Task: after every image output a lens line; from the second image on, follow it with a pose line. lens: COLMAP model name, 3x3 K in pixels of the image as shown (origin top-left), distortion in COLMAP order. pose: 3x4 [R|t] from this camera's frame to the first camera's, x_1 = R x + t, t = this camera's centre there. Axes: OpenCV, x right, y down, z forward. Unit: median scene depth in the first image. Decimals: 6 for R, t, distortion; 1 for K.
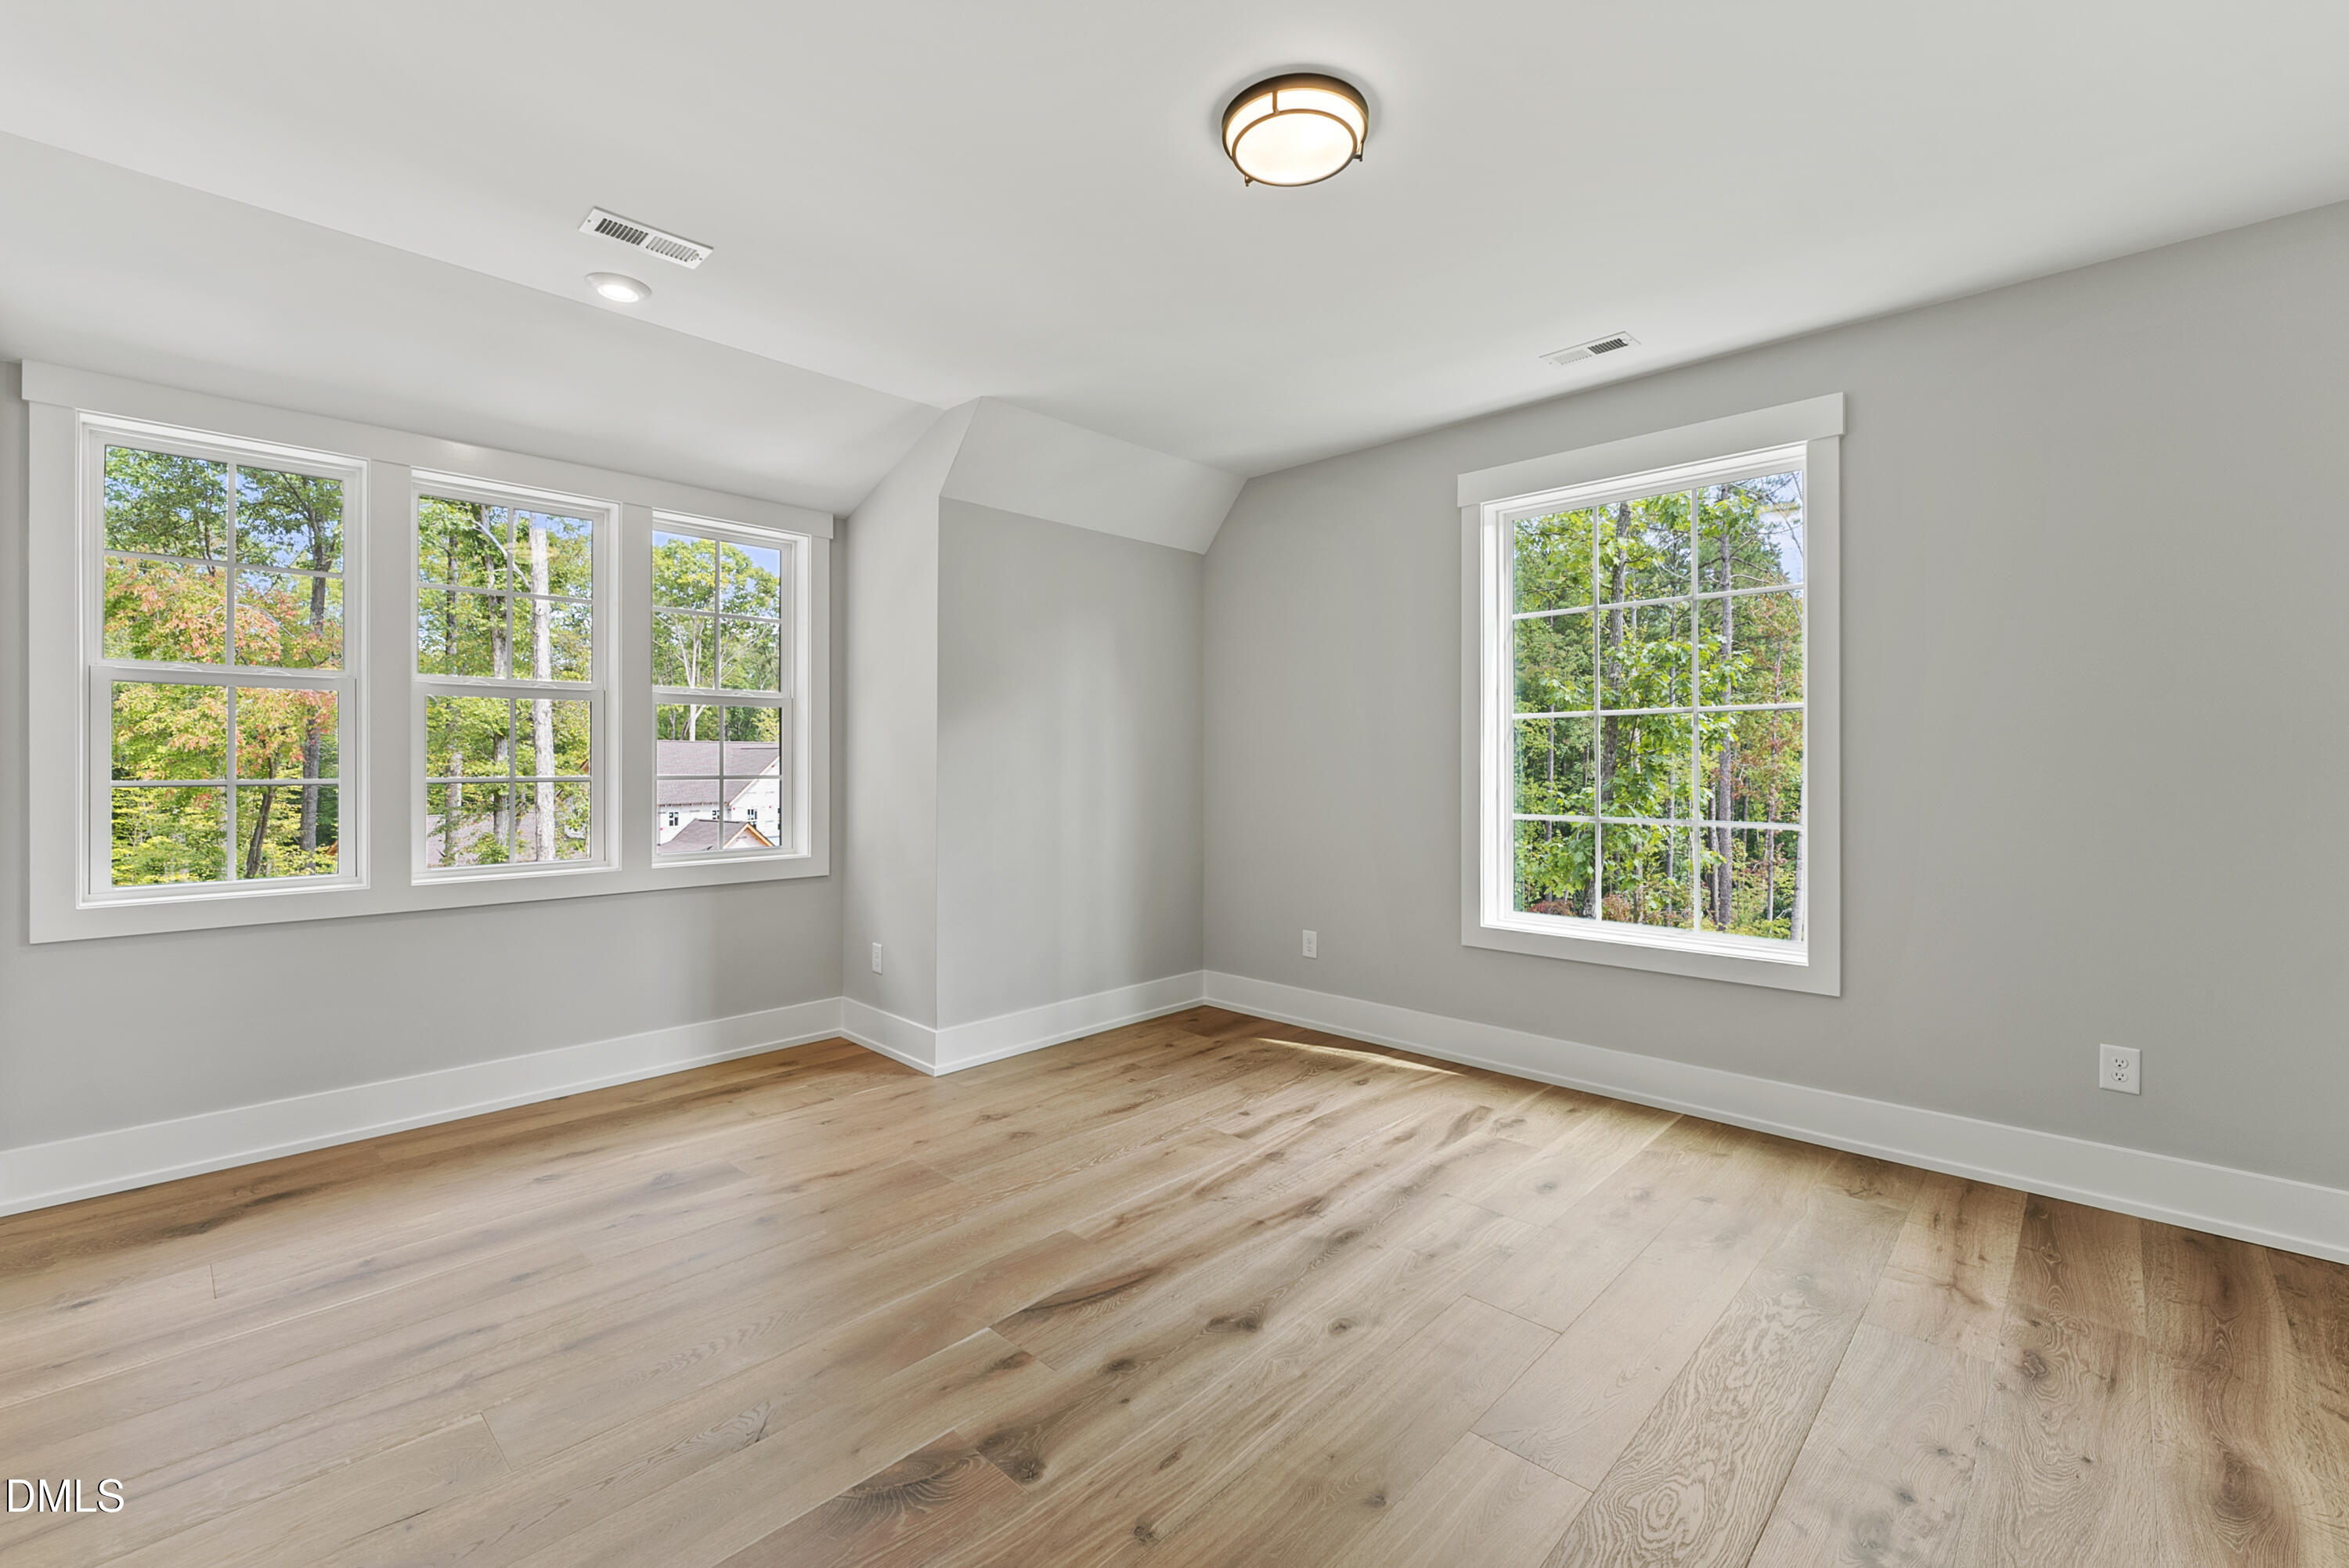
lens RADIAL K [[978.7, 0, 1176.0], [0, 978.7, 757.9], [0, 0, 1]] dist [-0.005174, -0.000269]
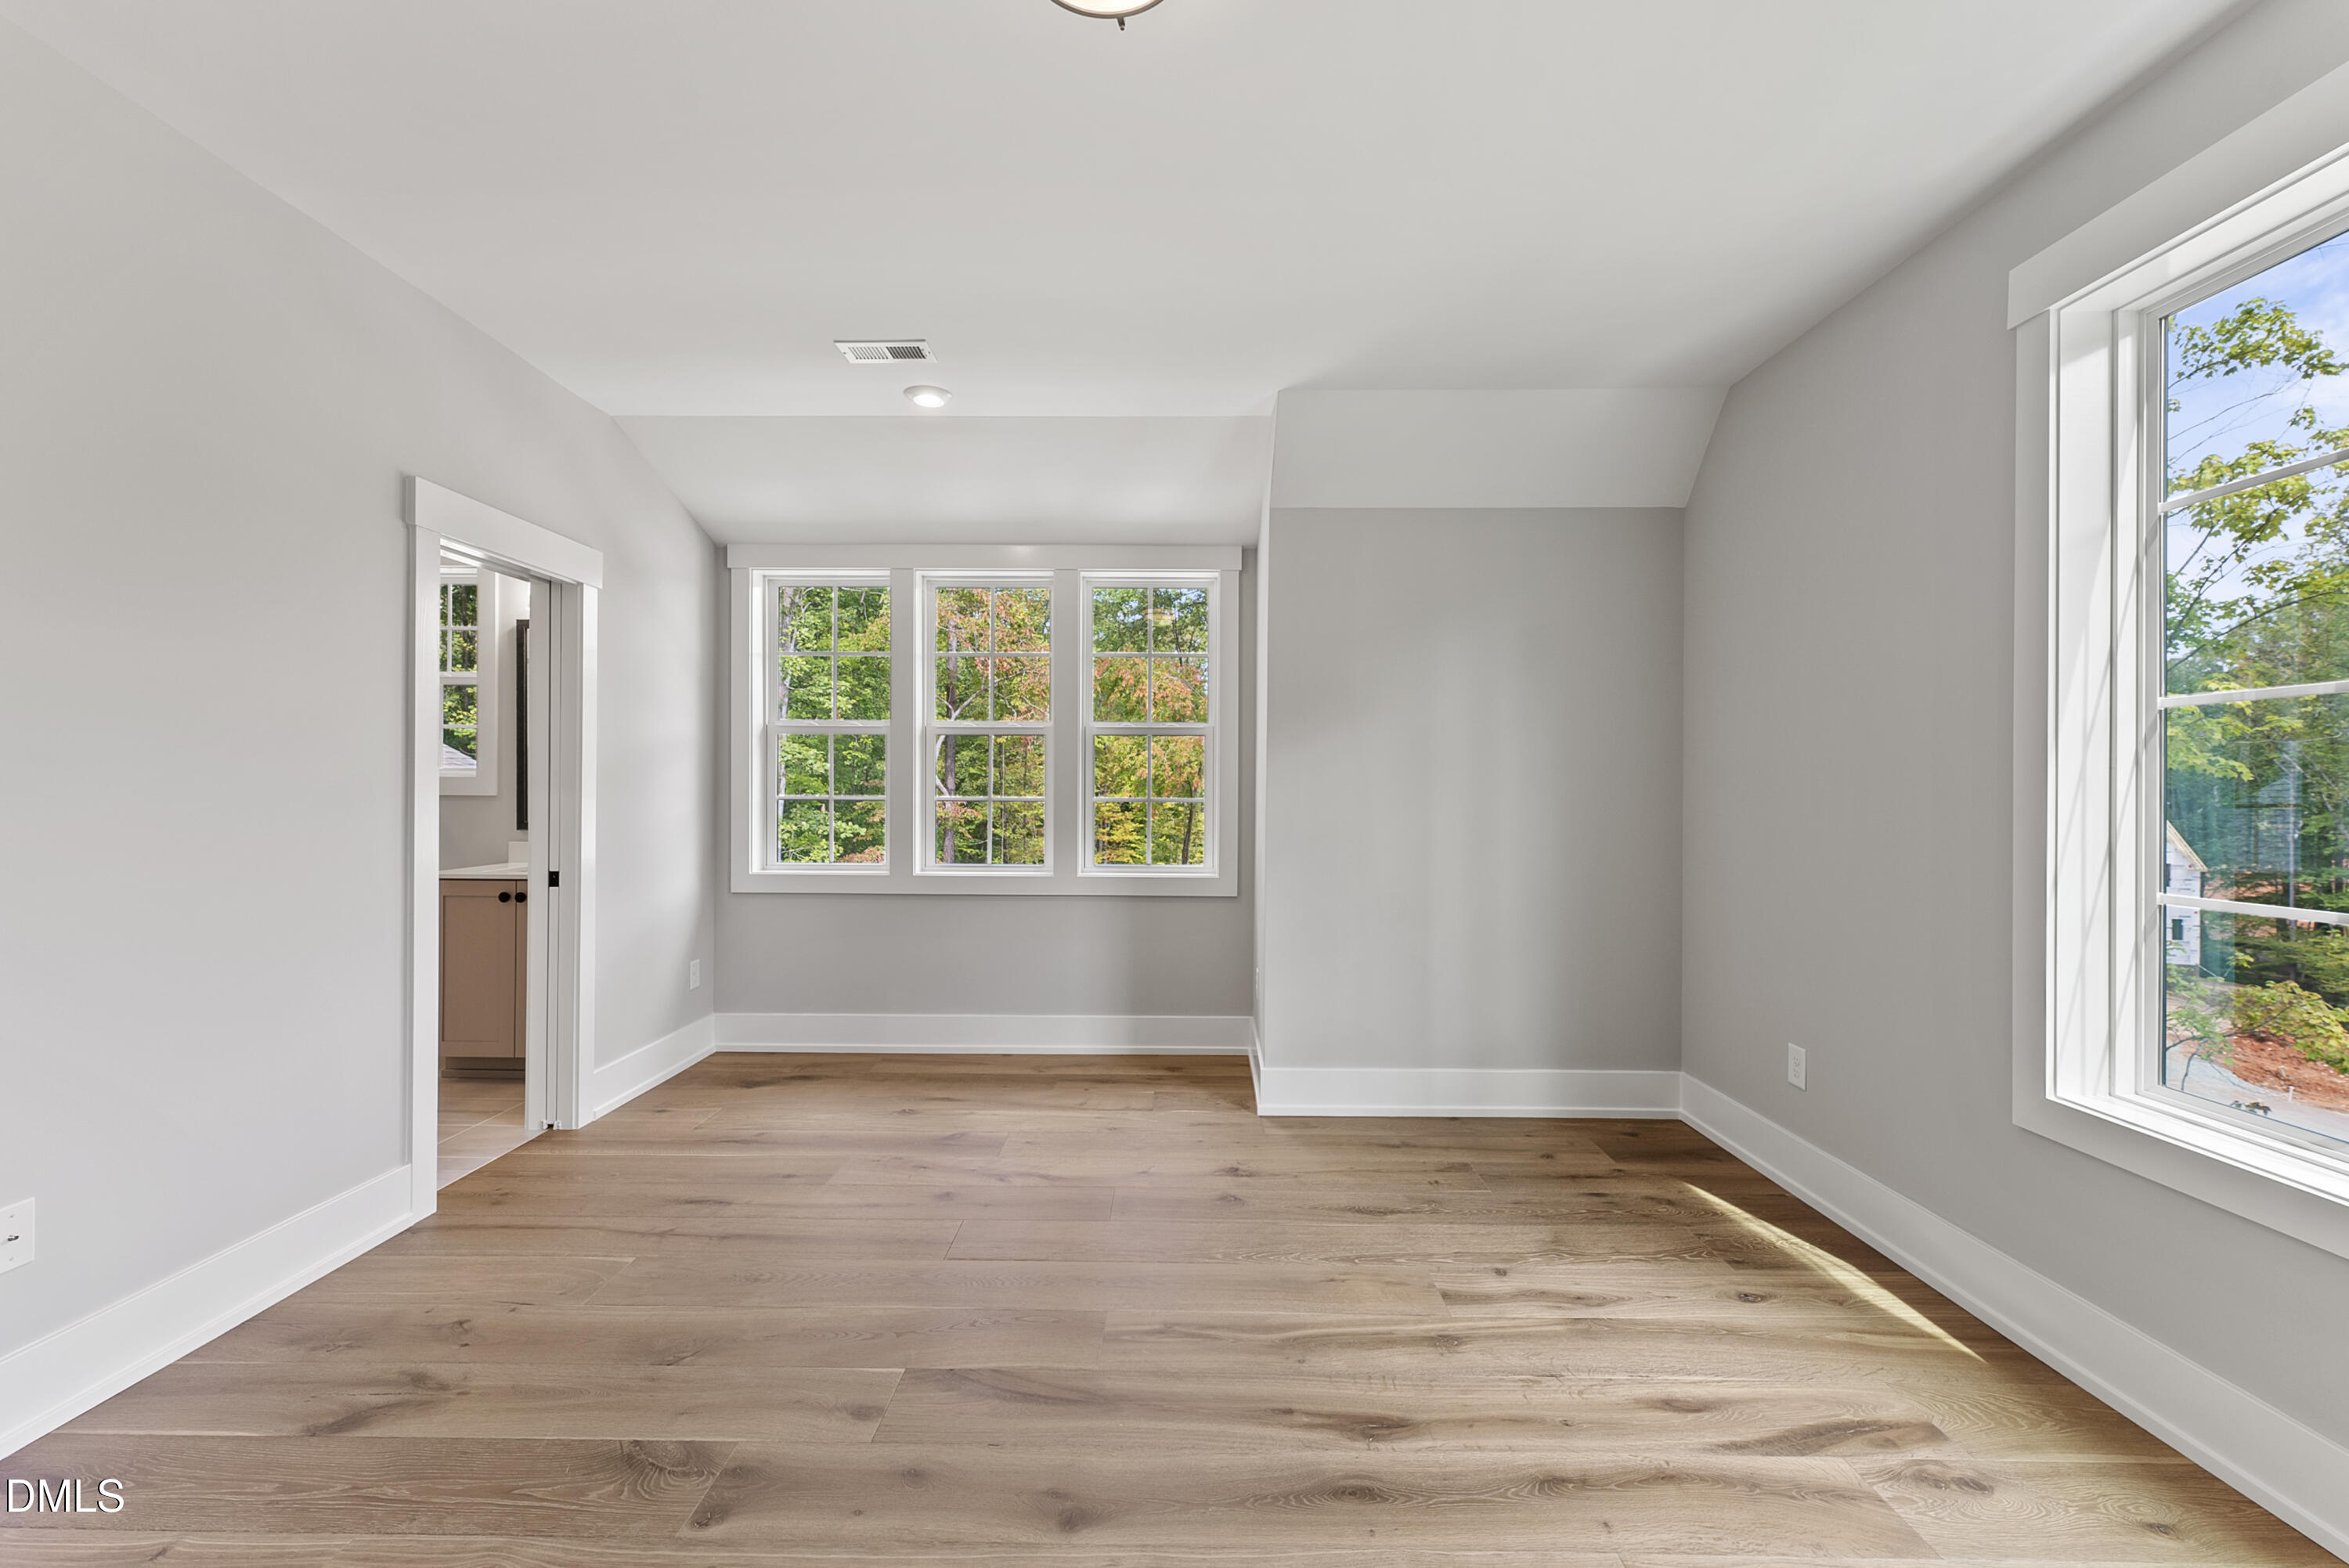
lens RADIAL K [[946.6, 0, 1174.5], [0, 946.6, 784.0], [0, 0, 1]] dist [0.000059, -0.000163]
pose [[0.685287, 0.001477, -0.728271, 0.394963], [-0.002918, 0.999995, -0.000718, 0.002654], [0.728267, 0.002617, 0.685289, 0.324253]]
